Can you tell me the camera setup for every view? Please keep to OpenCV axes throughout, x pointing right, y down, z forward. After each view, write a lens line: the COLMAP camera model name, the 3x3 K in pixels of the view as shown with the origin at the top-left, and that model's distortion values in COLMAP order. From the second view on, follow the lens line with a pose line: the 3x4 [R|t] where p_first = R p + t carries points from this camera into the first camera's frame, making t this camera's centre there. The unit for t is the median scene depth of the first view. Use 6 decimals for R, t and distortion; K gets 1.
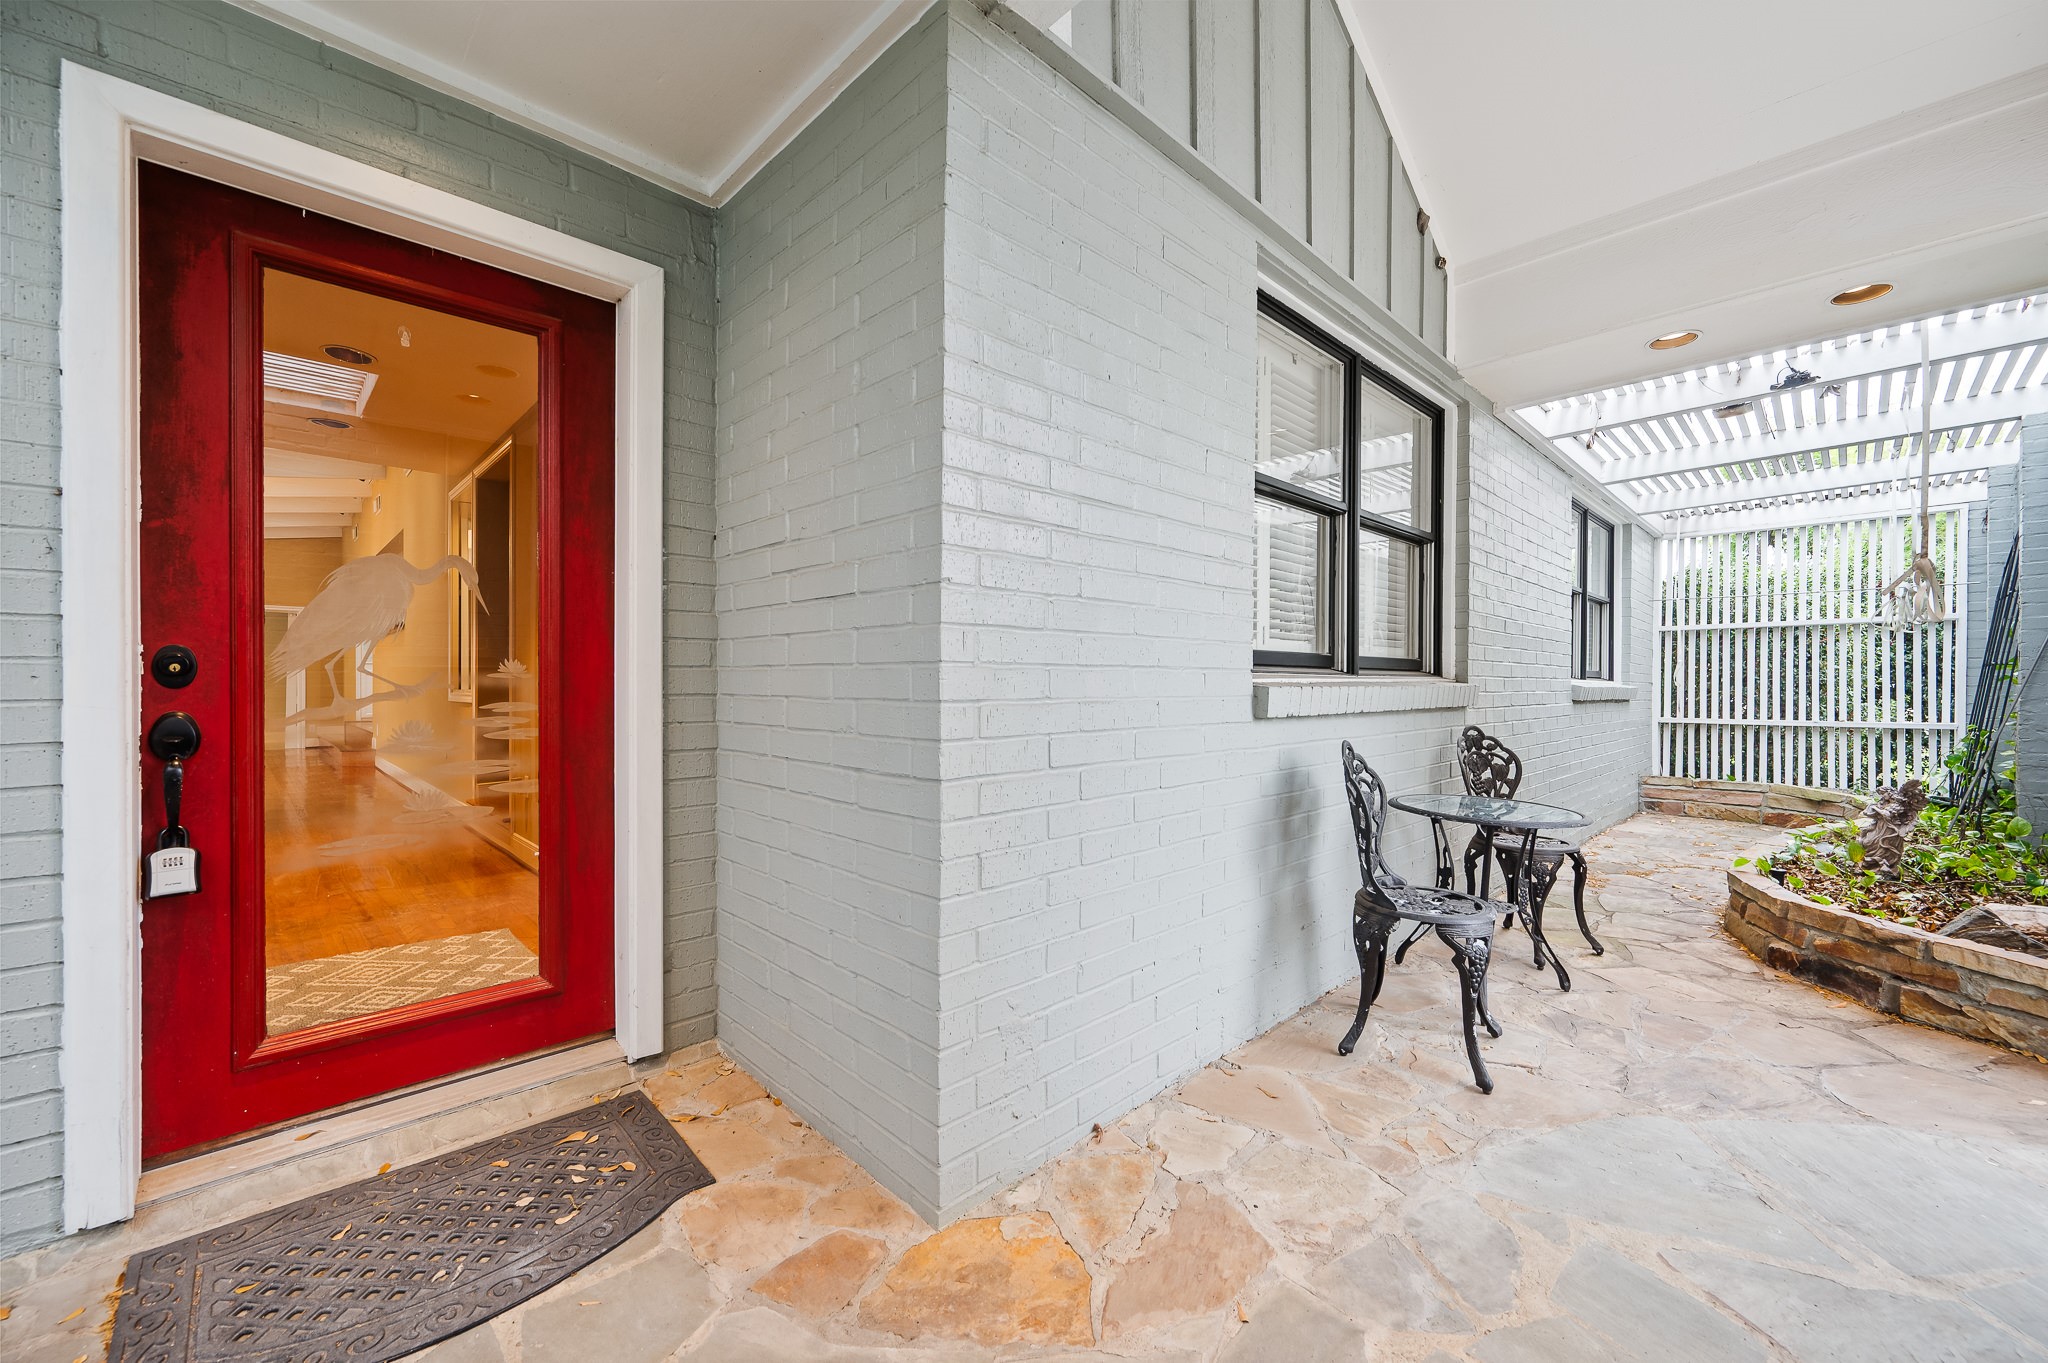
lens RADIAL K [[812.6, 0, 1014.8], [0, 812.6, 690.0], [0, 0, 1]] dist [-0.008151, 0.000138]
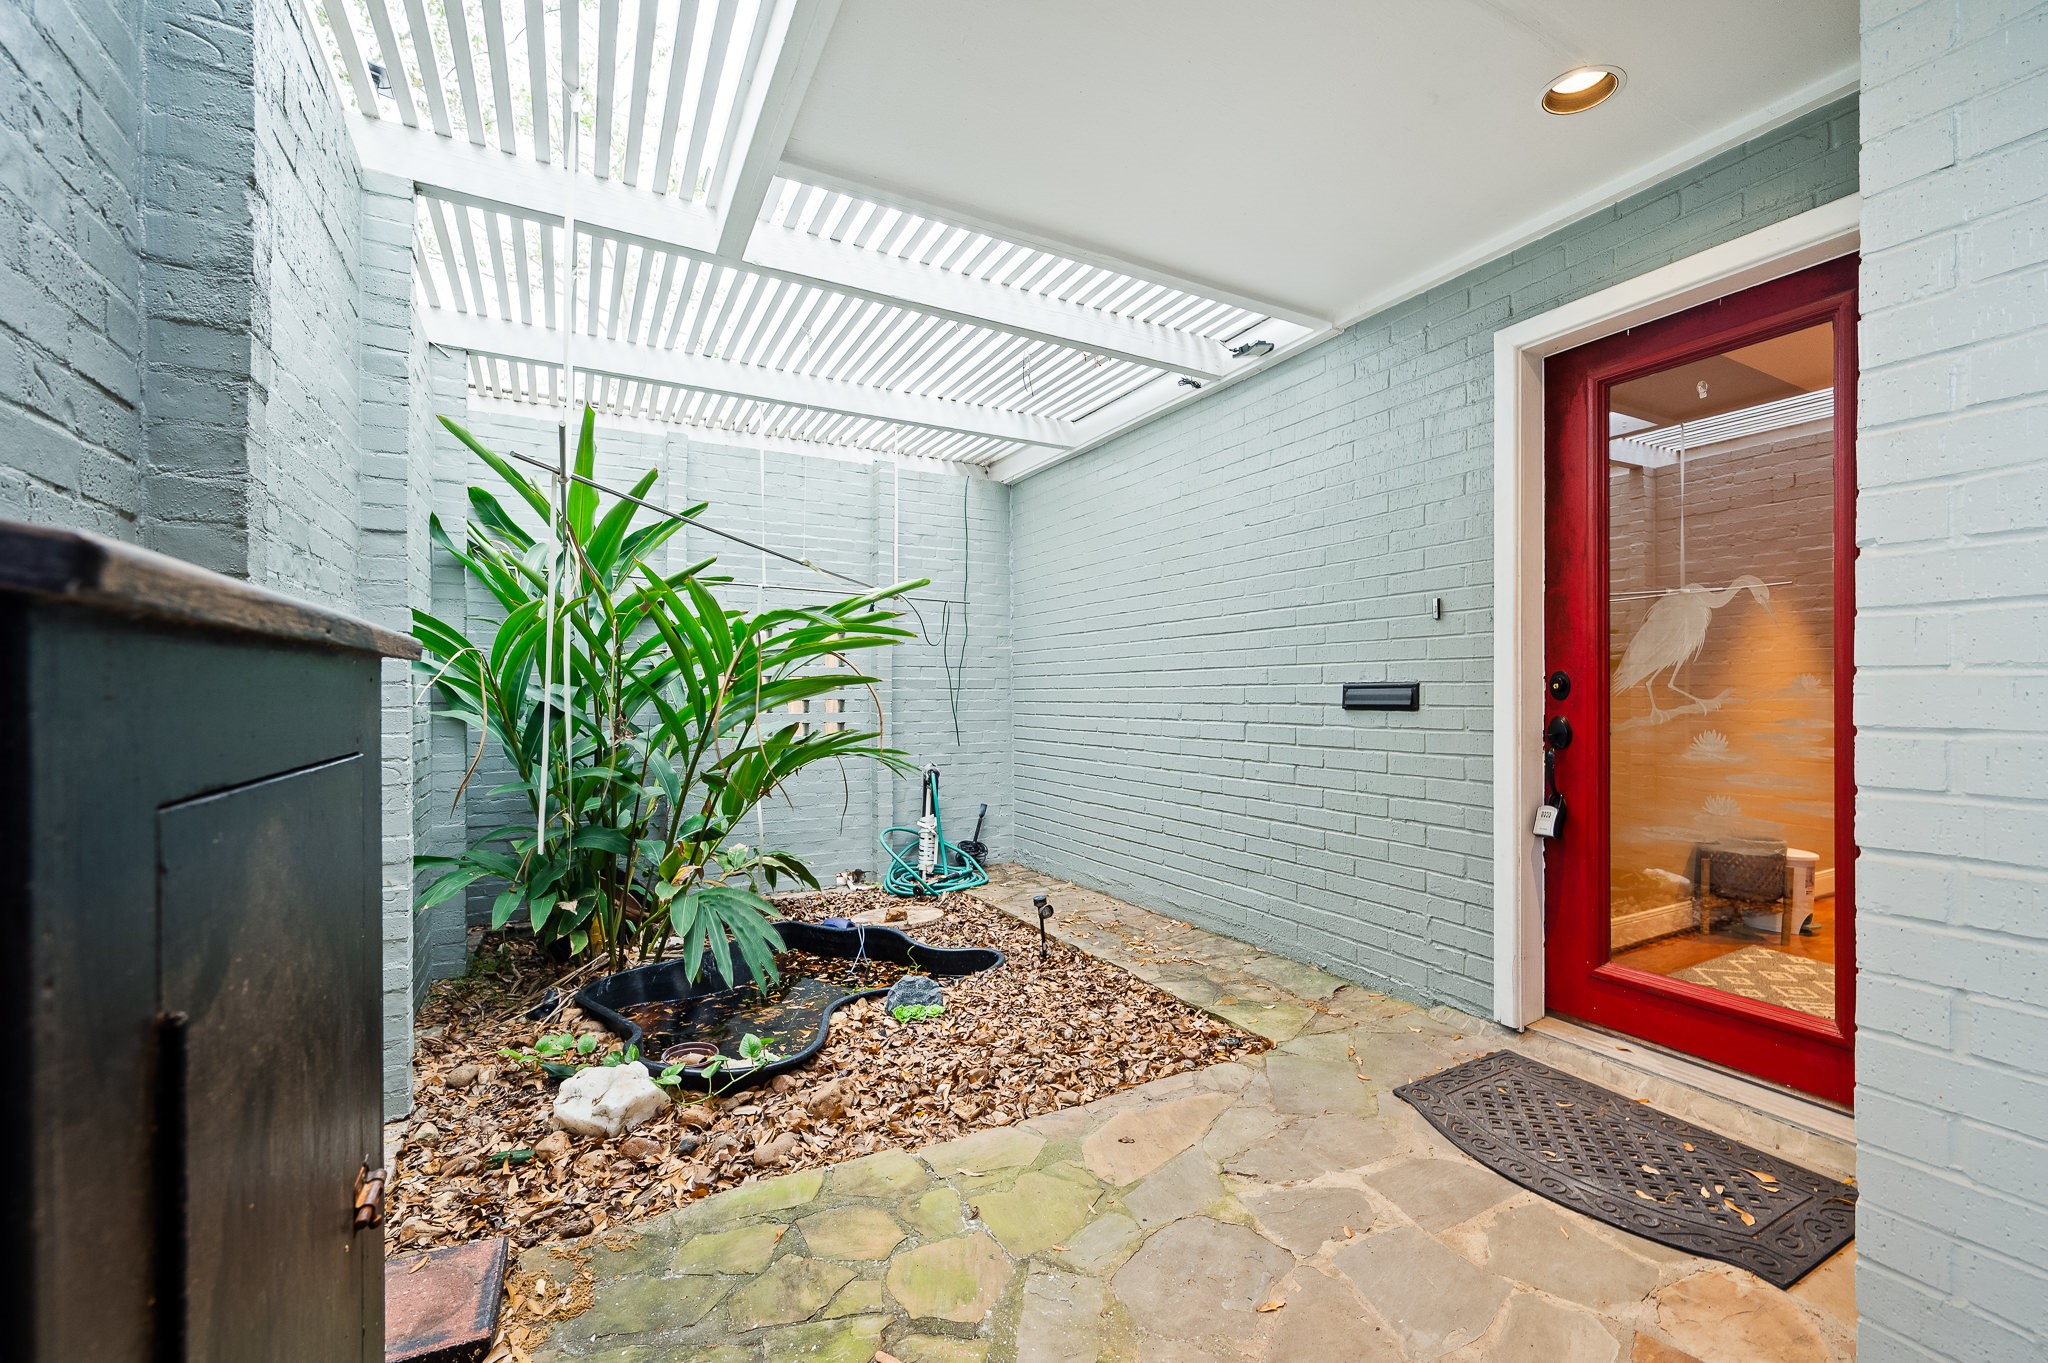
lens RADIAL K [[812.6, 0, 1018.6], [0, 812.6, 684.3], [0, 0, 1]] dist [-0.008151, 0.000138]
pose [[-0.296170, -0.003069, -0.955130, 0.678593], [-0.005539, 0.999984, -0.001496, -0.023080], [0.955119, 0.004848, -0.296182, 0.482601]]
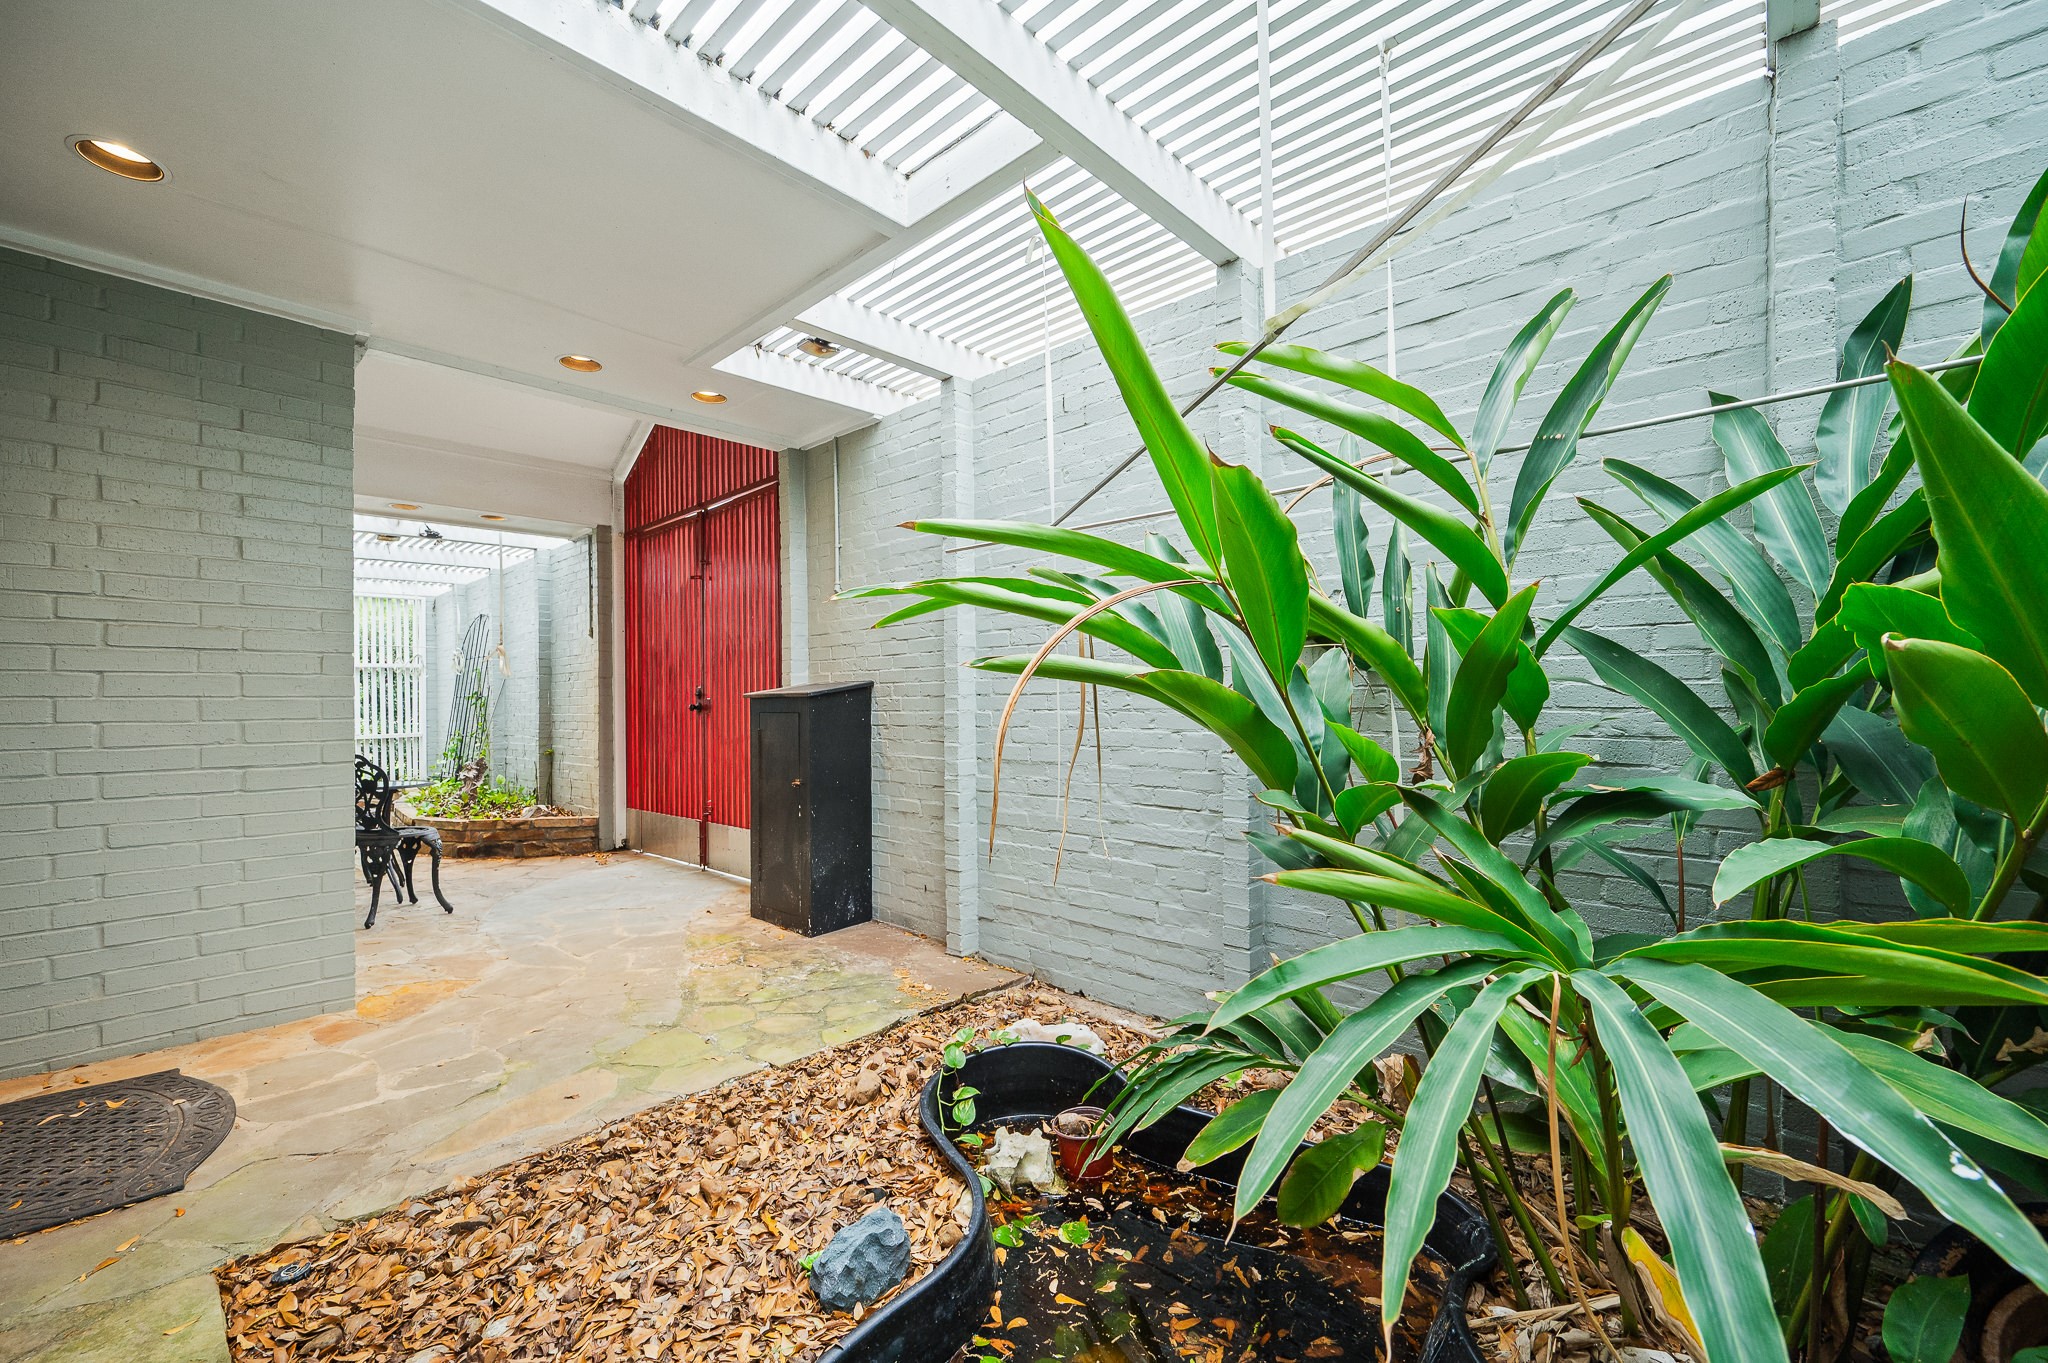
lens RADIAL K [[812.6, 0, 1014.0], [0, 812.6, 687.2], [0, 0, 1]] dist [-0.008151, 0.000138]
pose [[-0.053167, 0.020674, 0.998372, -1.838088], [0.012964, 0.999716, -0.020011, -0.004311], [-0.998501, 0.011879, -0.053420, -0.366262]]
